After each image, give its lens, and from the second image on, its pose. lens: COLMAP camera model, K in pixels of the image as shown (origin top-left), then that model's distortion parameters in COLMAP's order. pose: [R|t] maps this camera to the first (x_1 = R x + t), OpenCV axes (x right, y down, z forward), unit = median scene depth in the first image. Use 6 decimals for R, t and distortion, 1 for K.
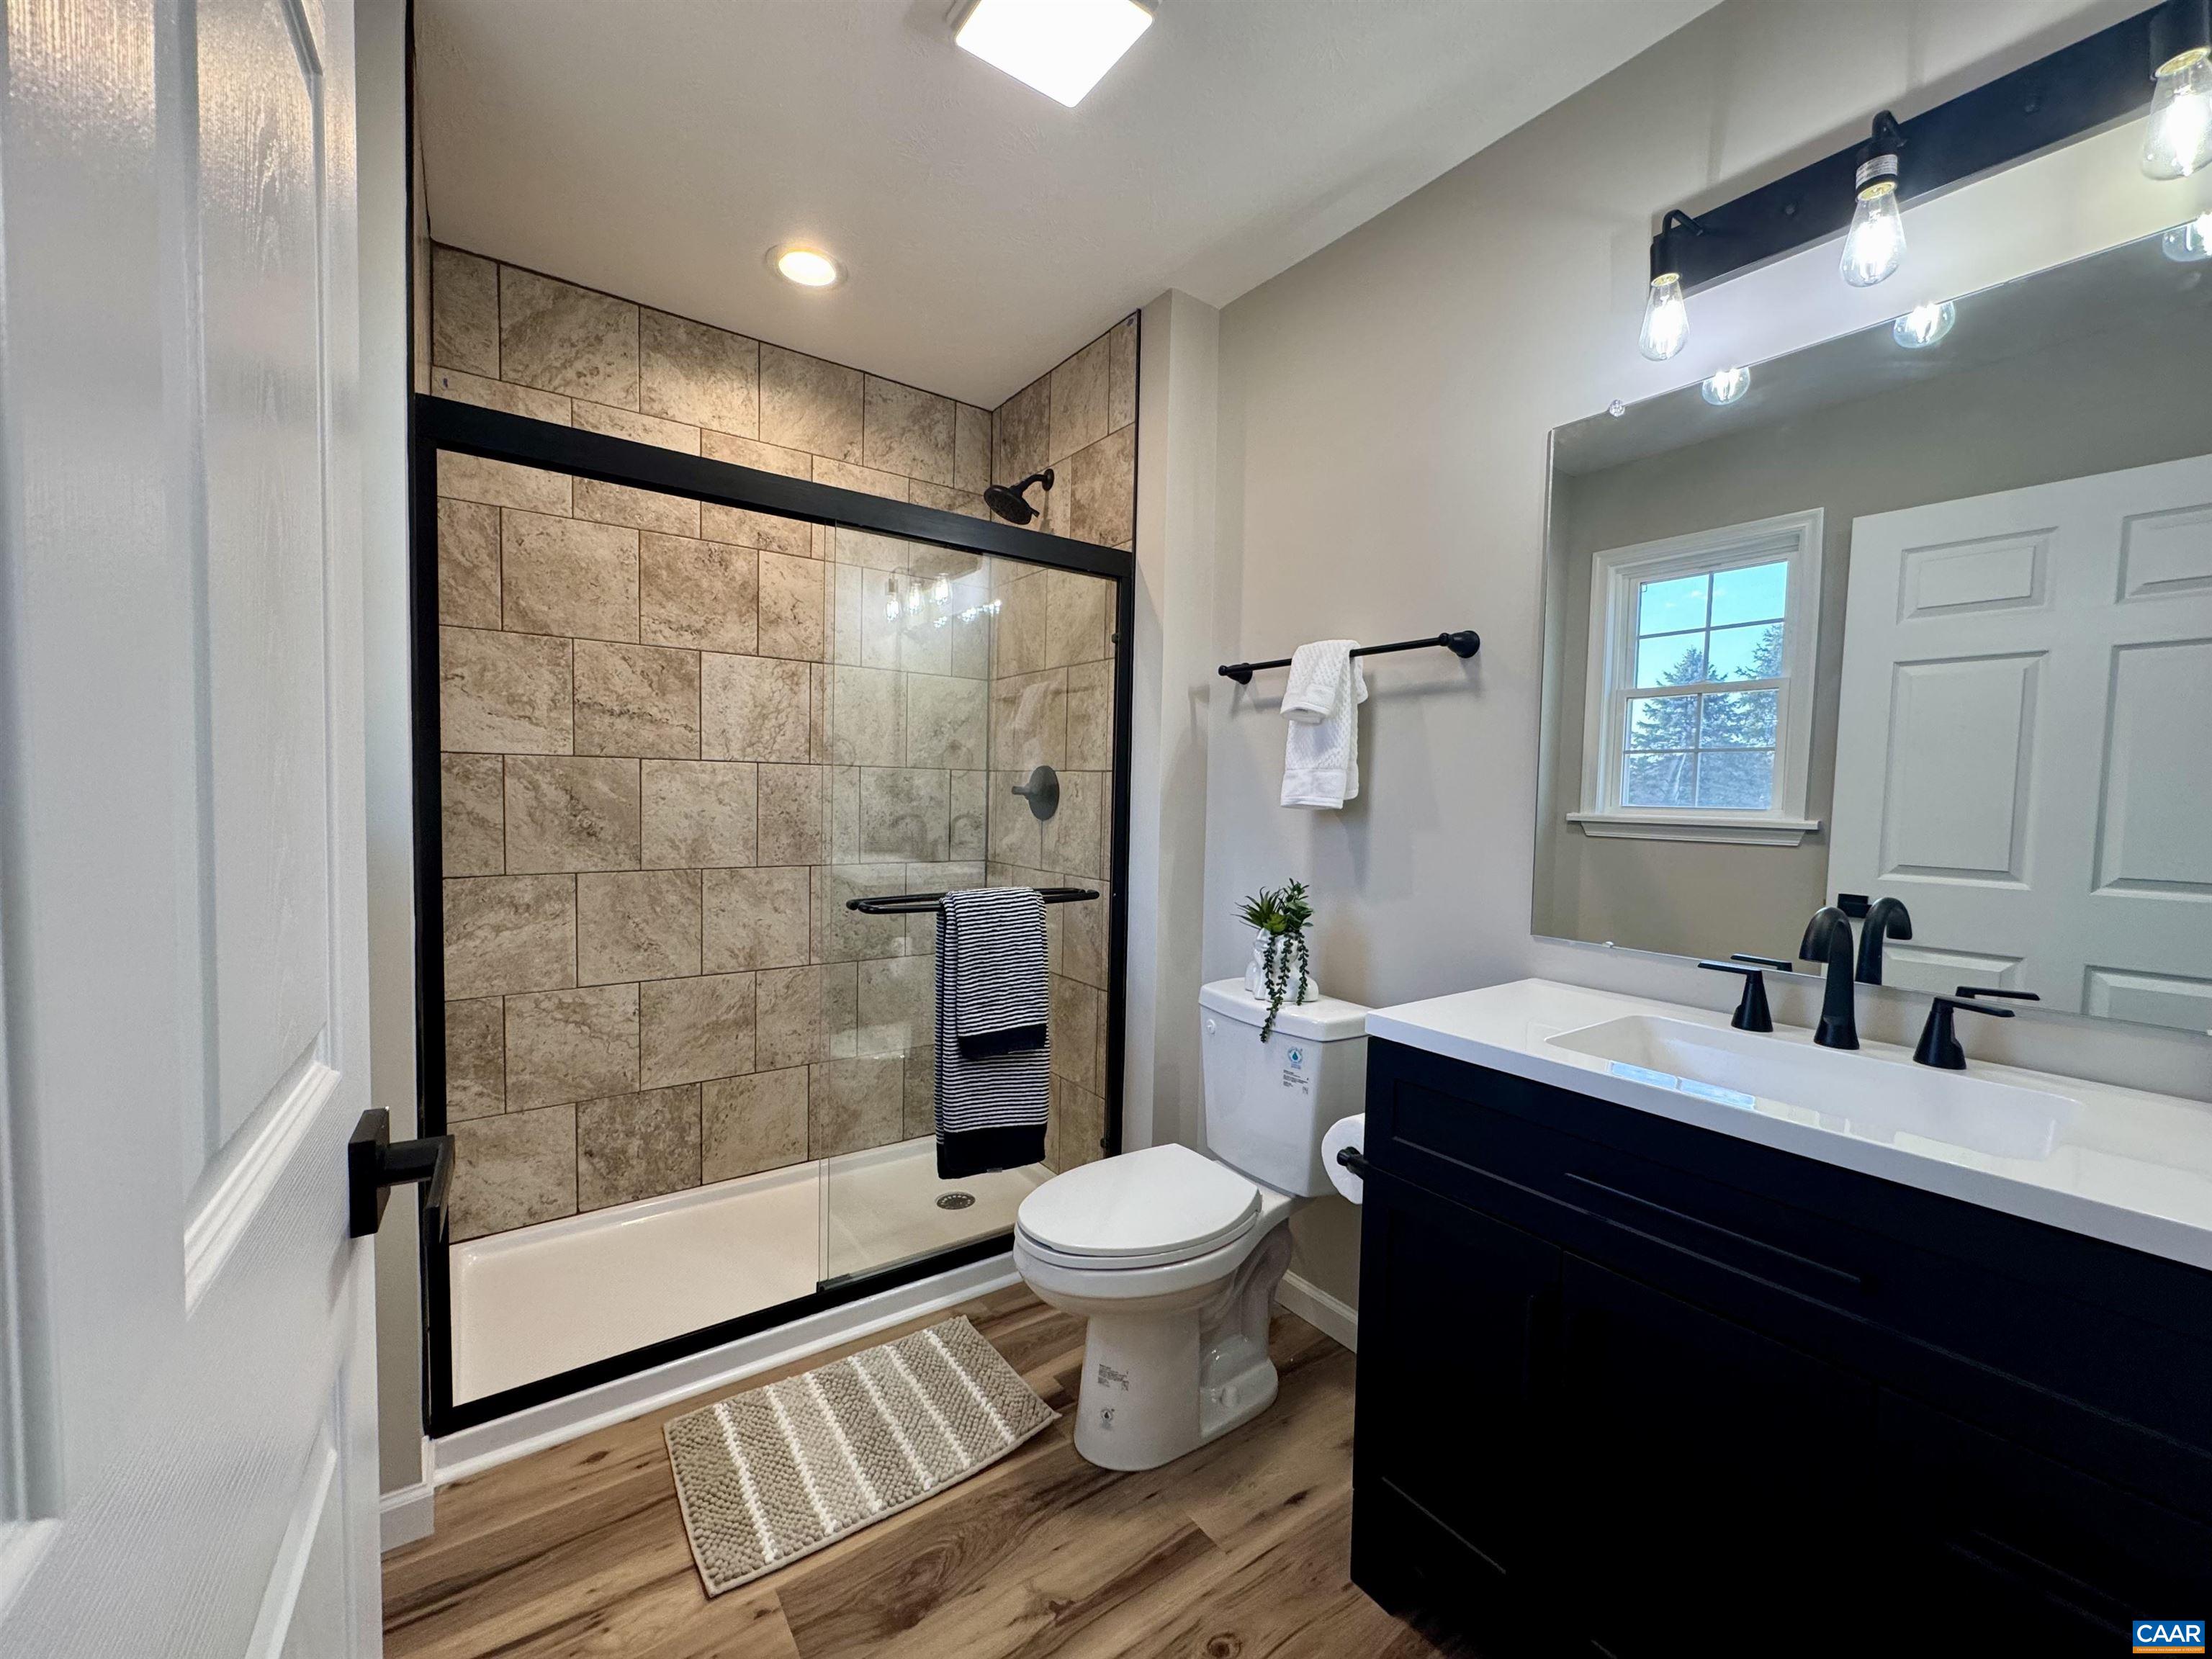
lens RADIAL K [[882.3, 0, 1106.0], [0, 882.3, 829.5], [0, 0, 1]] dist [-0.003040, 0.000088]
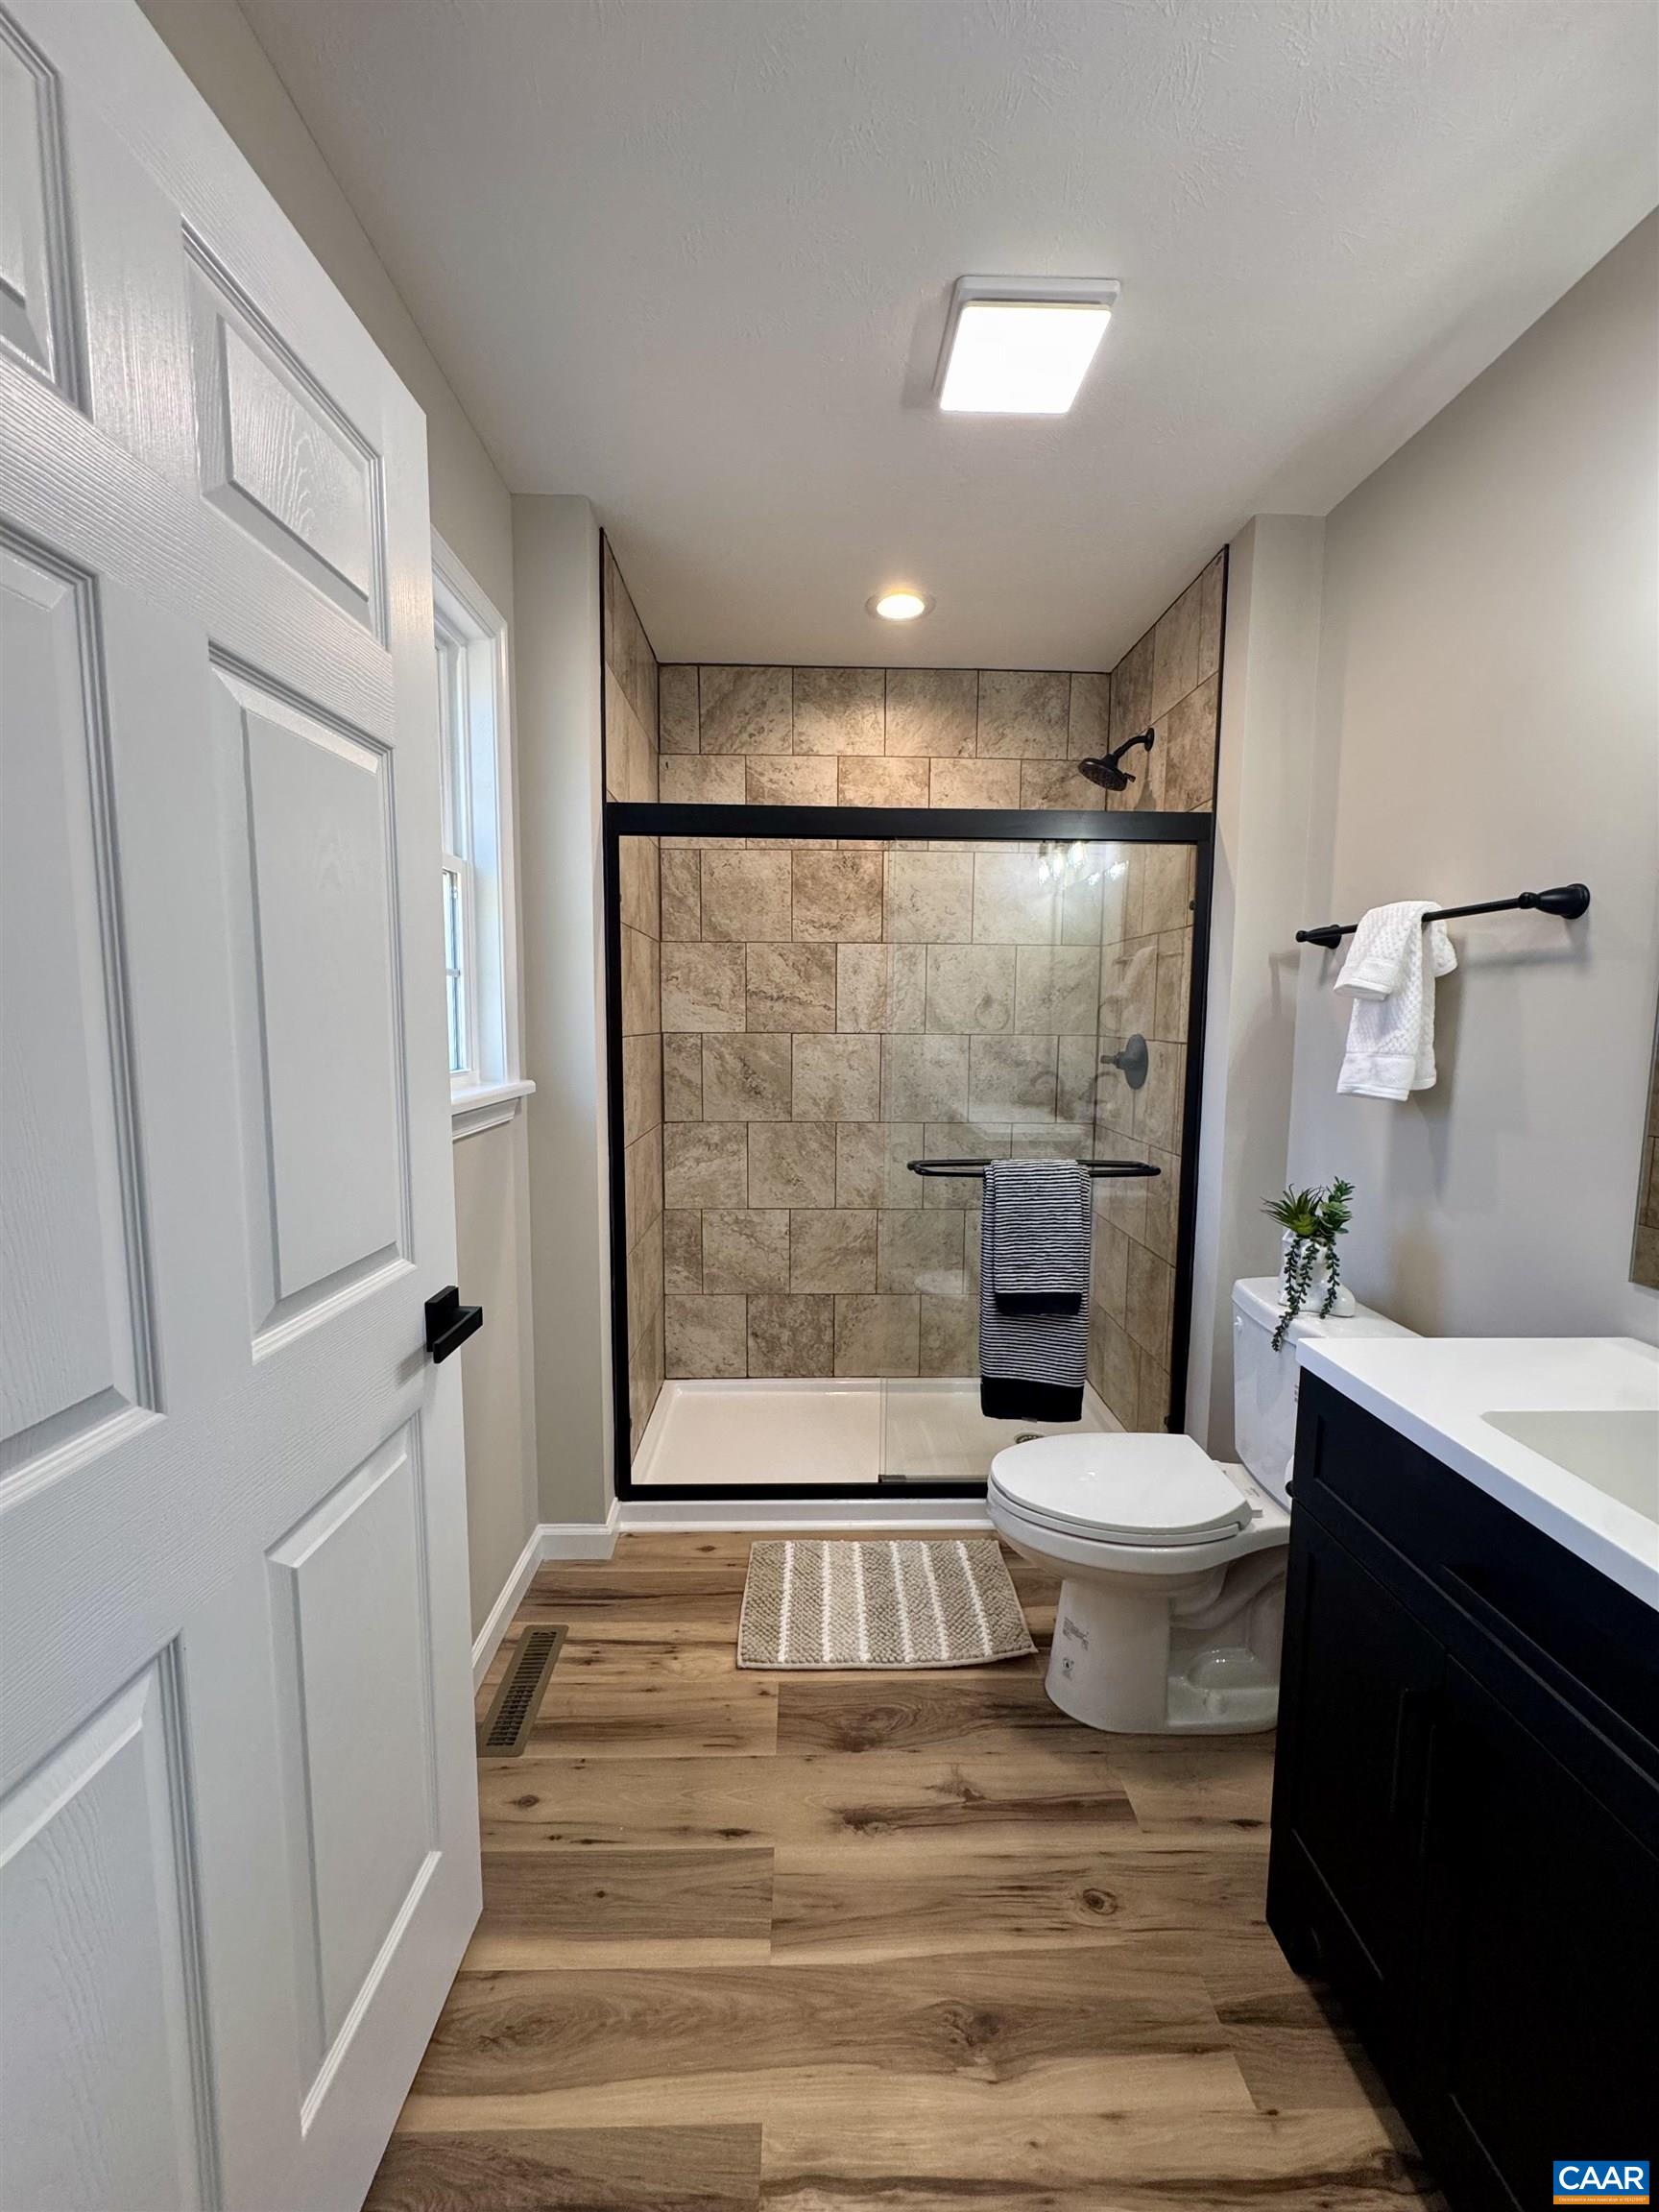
lens RADIAL K [[886.4, 0, 830.1], [0, 886.4, 1102.9], [0, 0, 1]] dist [-0.001441, 0.000581]
pose [[0.826712, 0.040452, -0.561169, 0.253609], [-0.014678, 0.998623, 0.050363, -0.049926], [0.562433, -0.033399, 0.826168, -0.021305]]
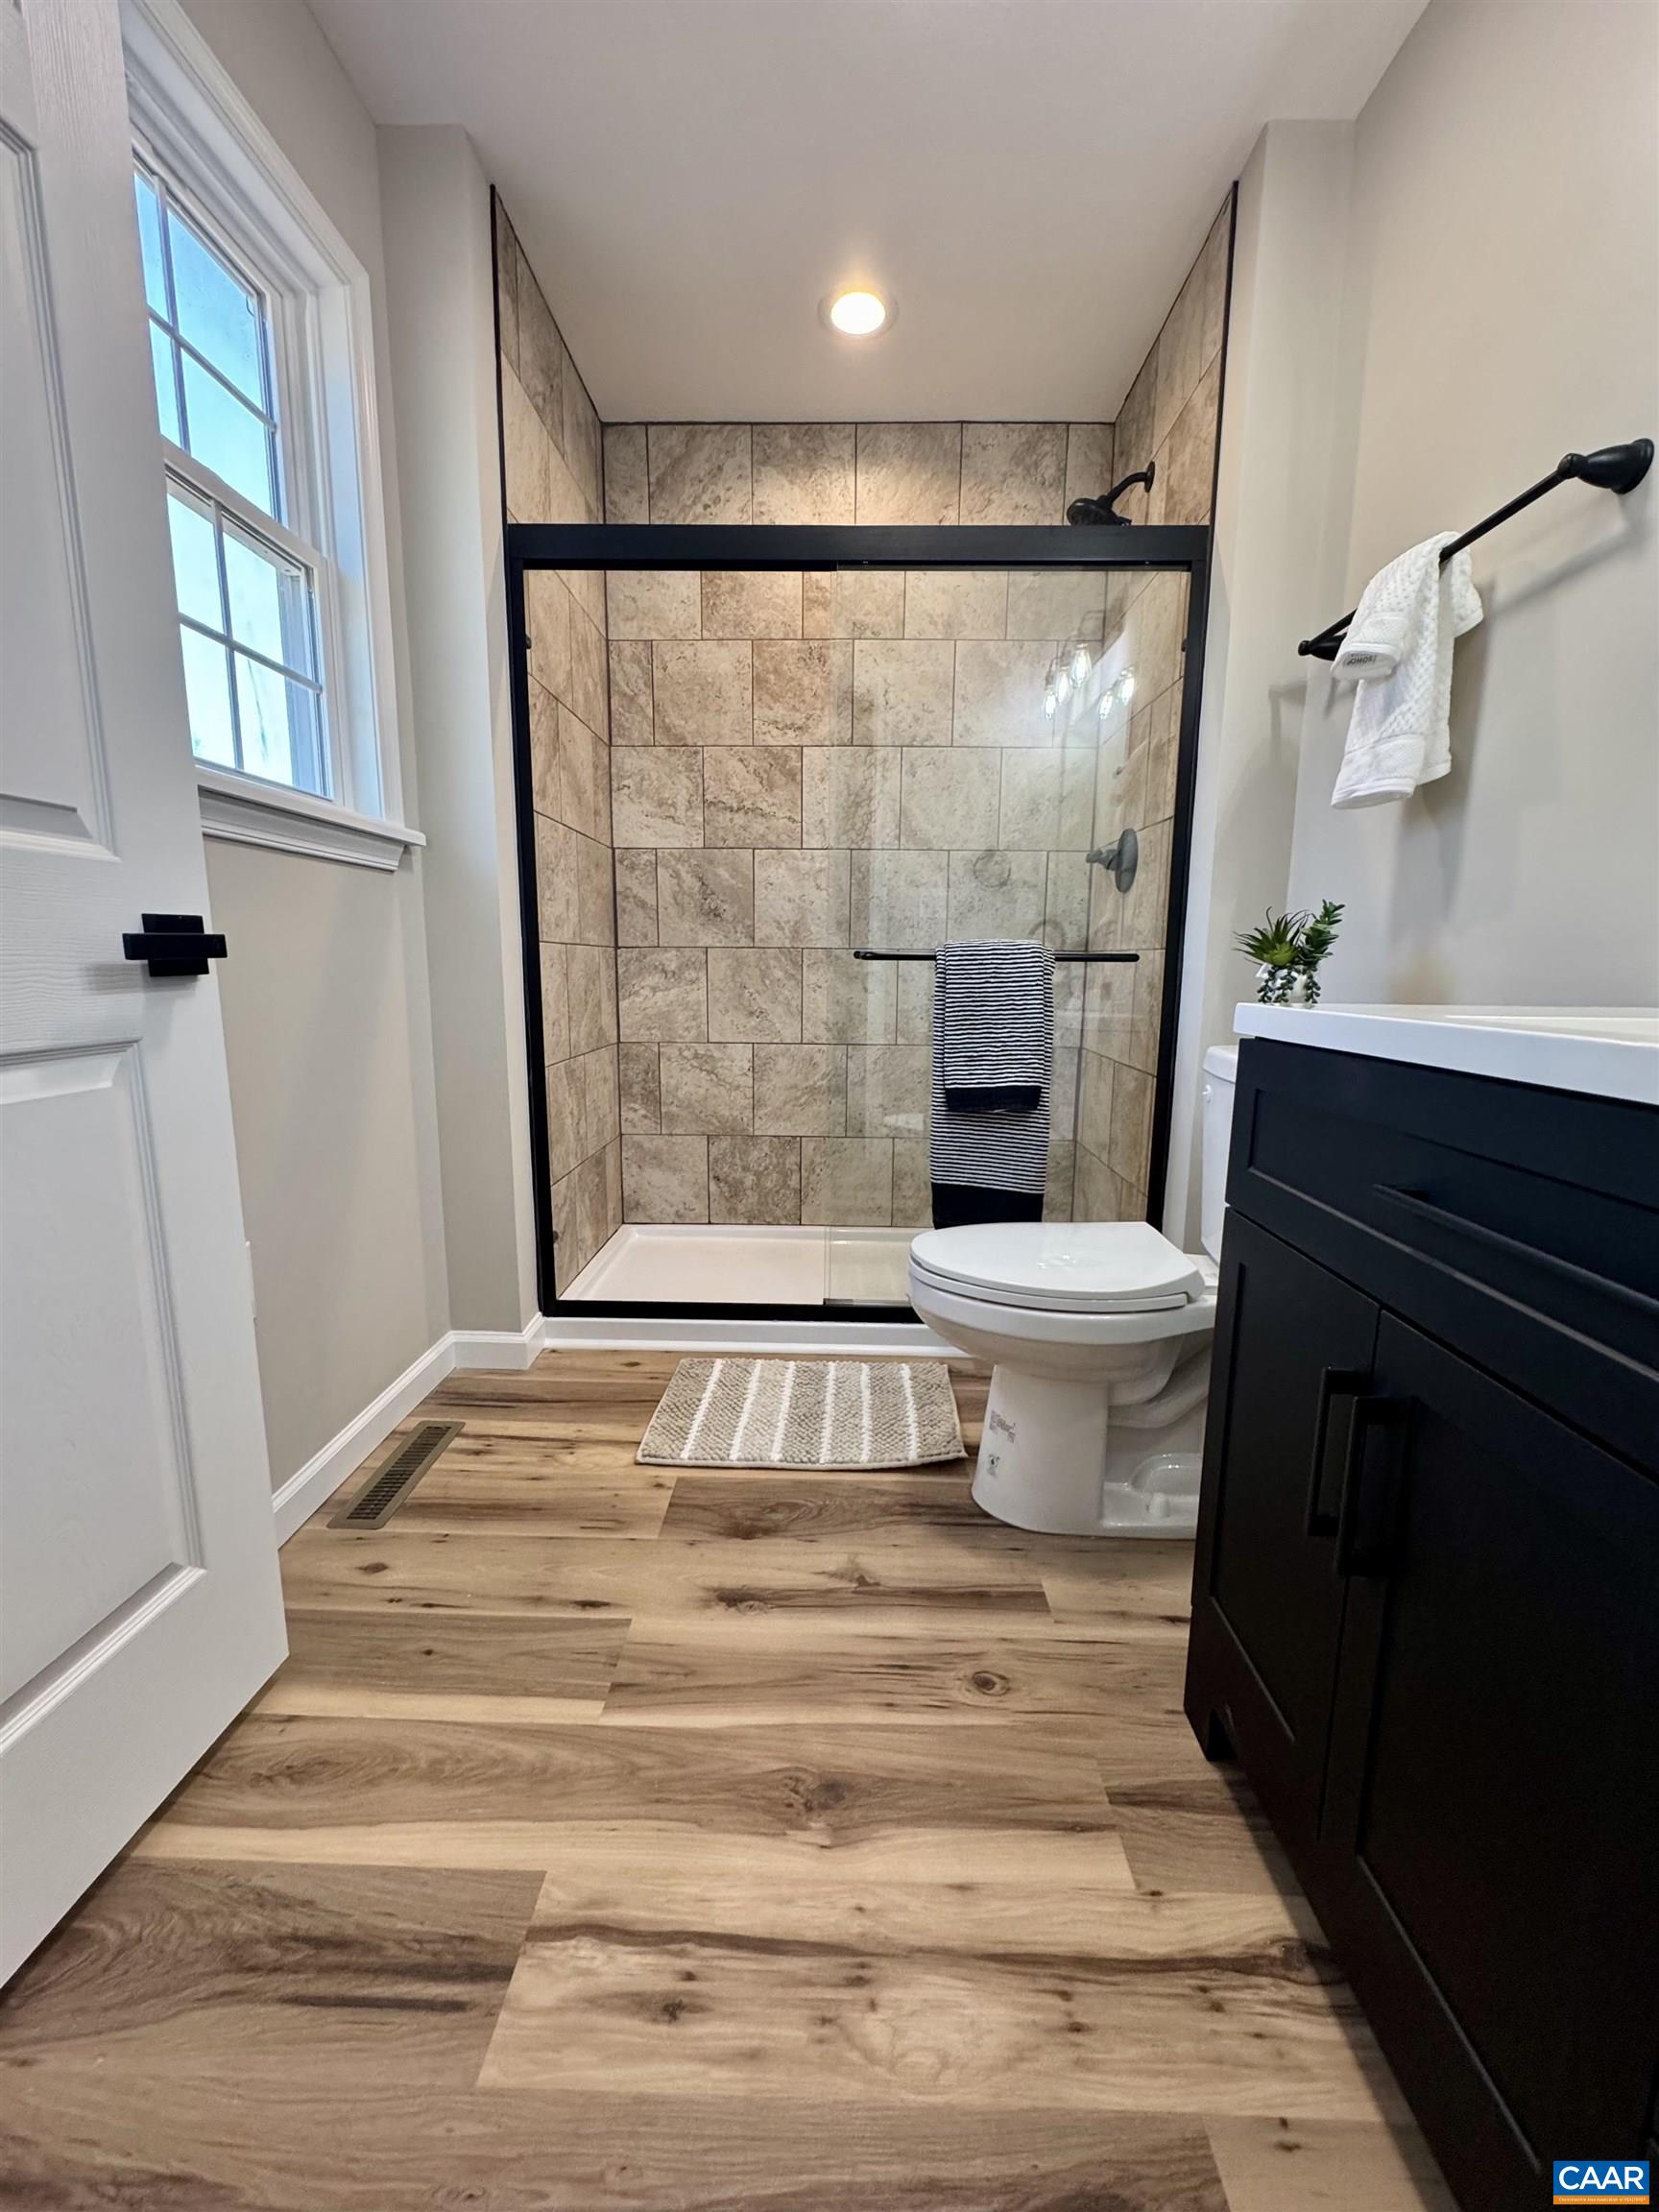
lens RADIAL K [[883.7, 0, 832.8], [0, 883.7, 1108.5], [0, 0, 1]] dist [-0.002383, 0.000243]
pose [[0.797546, 0.082852, -0.597542, 0.300275], [-0.019314, 0.993523, 0.111978, 0.137529], [0.602949, -0.077767, 0.793980, 0.126940]]
